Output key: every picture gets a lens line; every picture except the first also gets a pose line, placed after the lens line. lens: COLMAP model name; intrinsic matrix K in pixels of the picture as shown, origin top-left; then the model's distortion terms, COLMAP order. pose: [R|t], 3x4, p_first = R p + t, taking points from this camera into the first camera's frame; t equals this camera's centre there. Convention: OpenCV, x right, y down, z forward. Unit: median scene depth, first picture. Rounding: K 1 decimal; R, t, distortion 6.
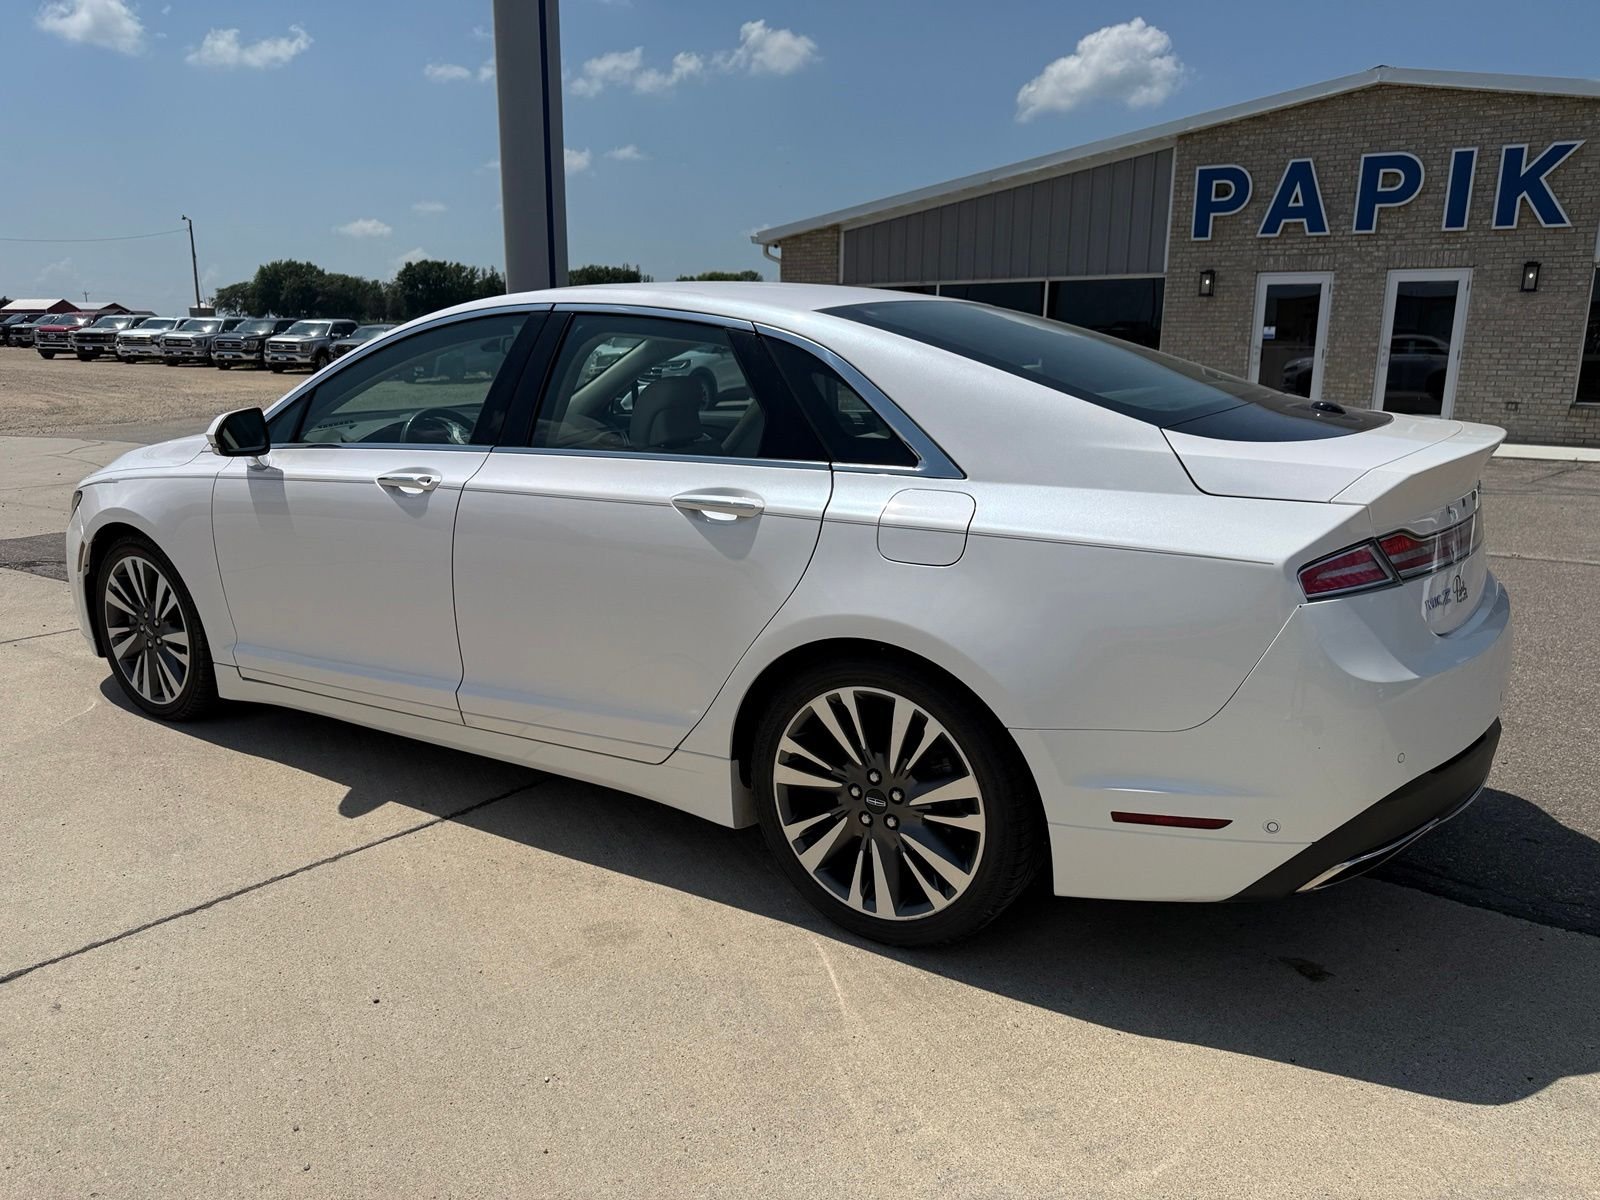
lens RADIAL K [[1131.9, 0, 795.6], [0, 1131.9, 574.6], [0, 0, 1]] dist [0.069336, -0.082383]
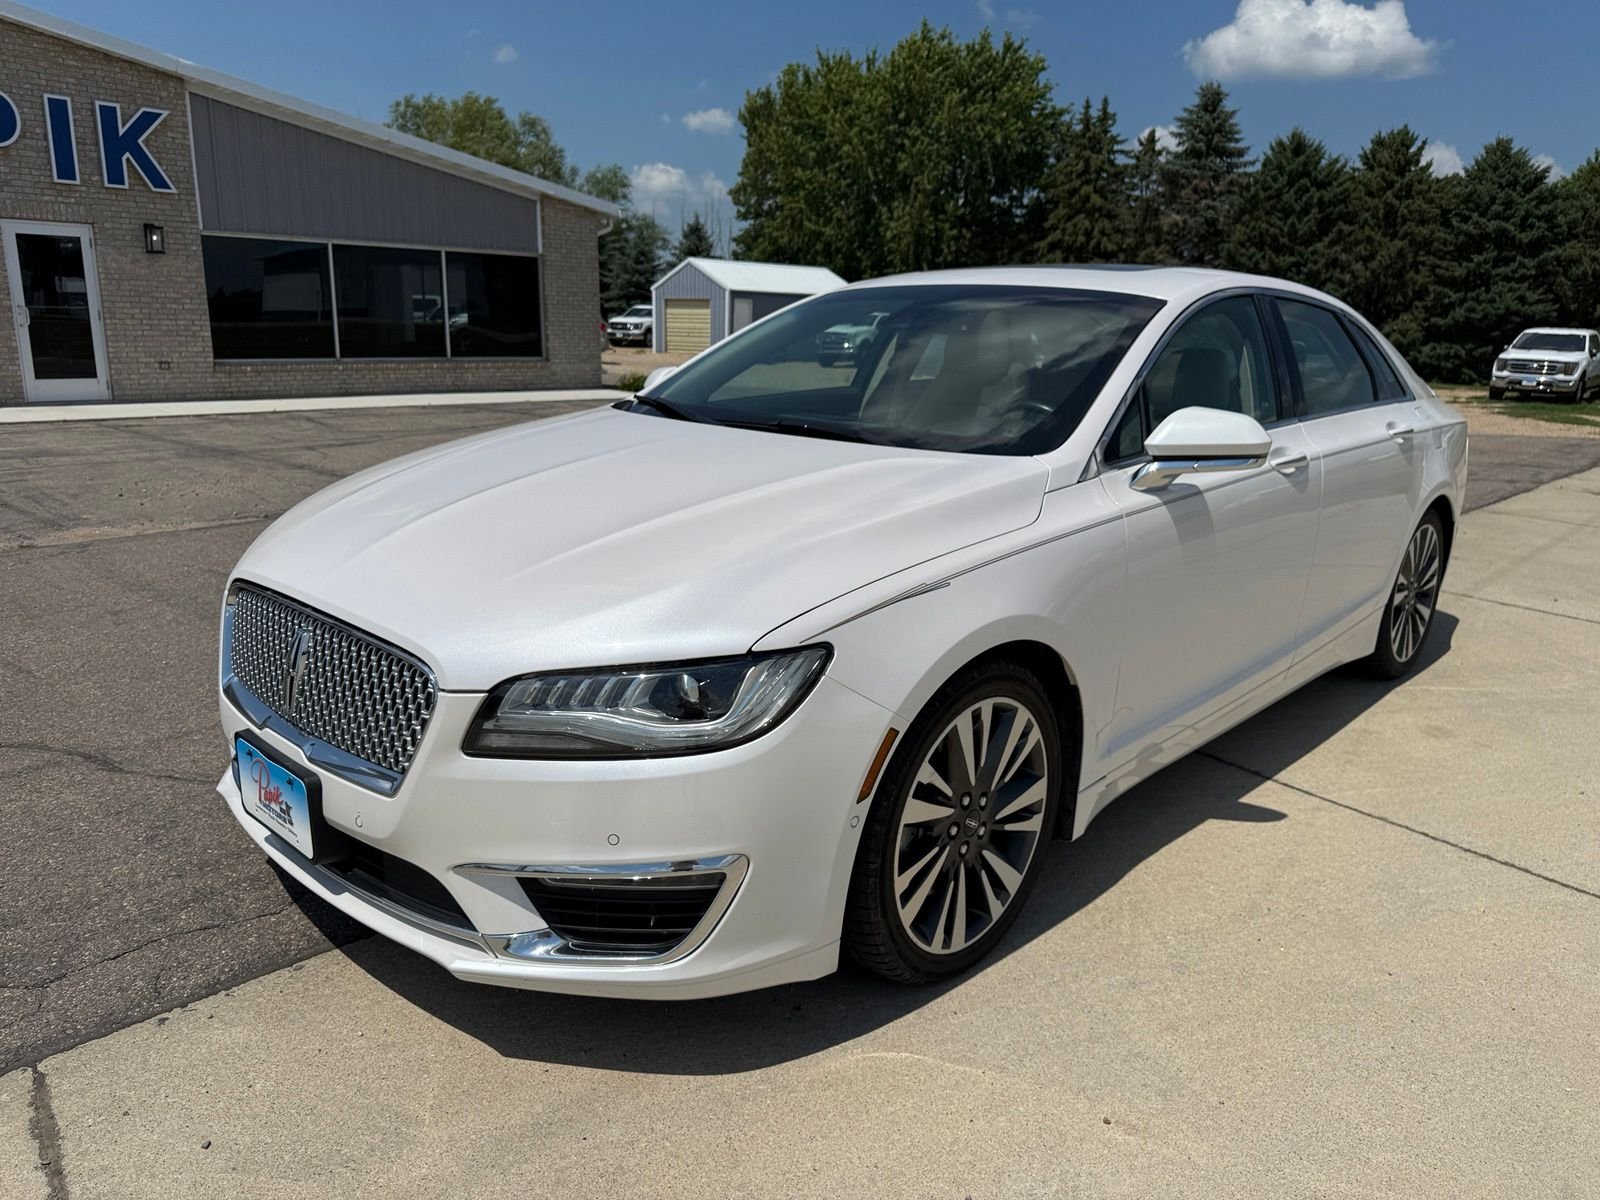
lens RADIAL K [[1146.3, 0, 797.2], [0, 1146.3, 566.1], [0, 0, 1]] dist [0.024550, -0.025225]
pose [[0.188043, -0.206119, 0.960289, -0.306084], [0.176841, 0.968857, 0.173329, -0.053147], [-0.966109, 0.137225, 0.218638, 0.260708]]
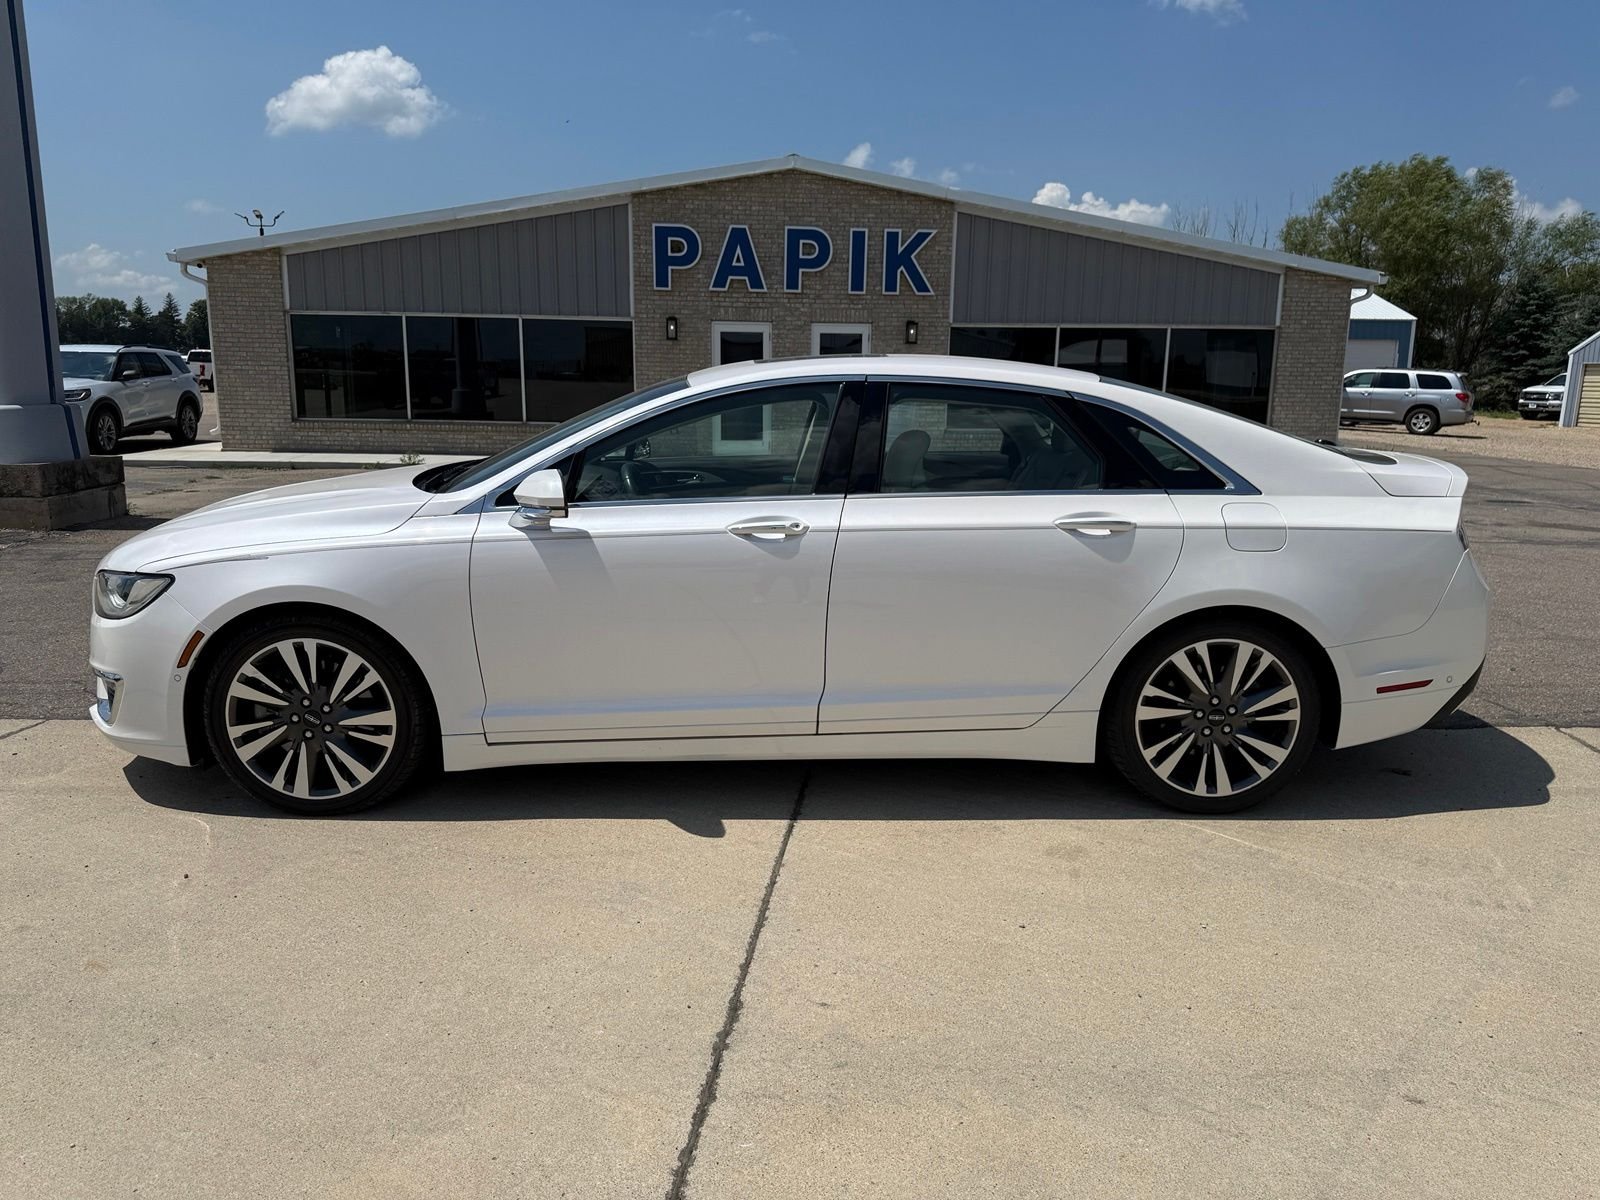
lens RADIAL K [[1121.6, 0, 800.0], [0, 1121.6, 600.0], [0, 0, 1]] dist [0.076819, -0.121176]
pose [[0.829162, -0.102401, 0.549549, -0.200541], [0.103436, 0.994208, 0.029192, -0.008473], [-0.549355, 0.032638, 0.834951, 0.011984]]
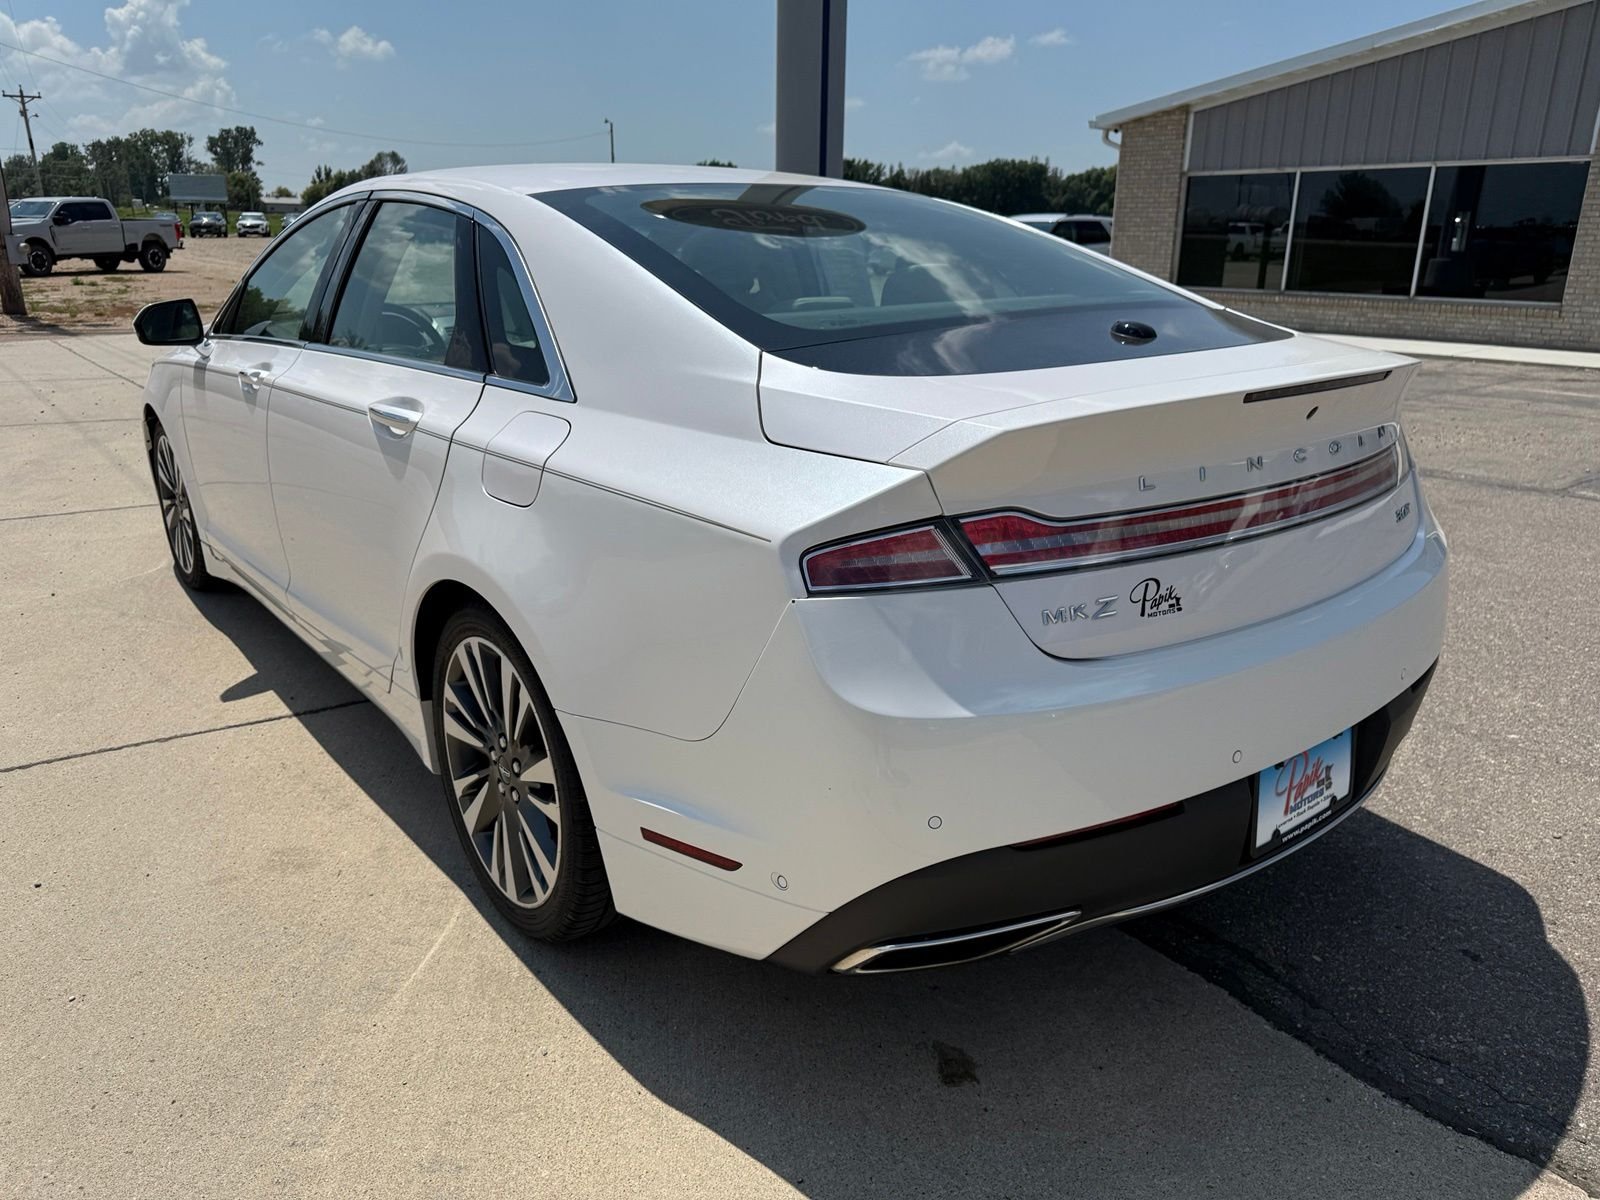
lens RADIAL K [[1152.9, 0, 793.8], [0, 1152.9, 570.1], [0, 0, 1]] dist [0.021426, -0.022130]
pose [[0.943208, 0.097324, -0.317627, 0.094217], [-0.072655, 0.993411, 0.088637, -0.008086], [0.324160, -0.060526, 0.944064, 0.042145]]
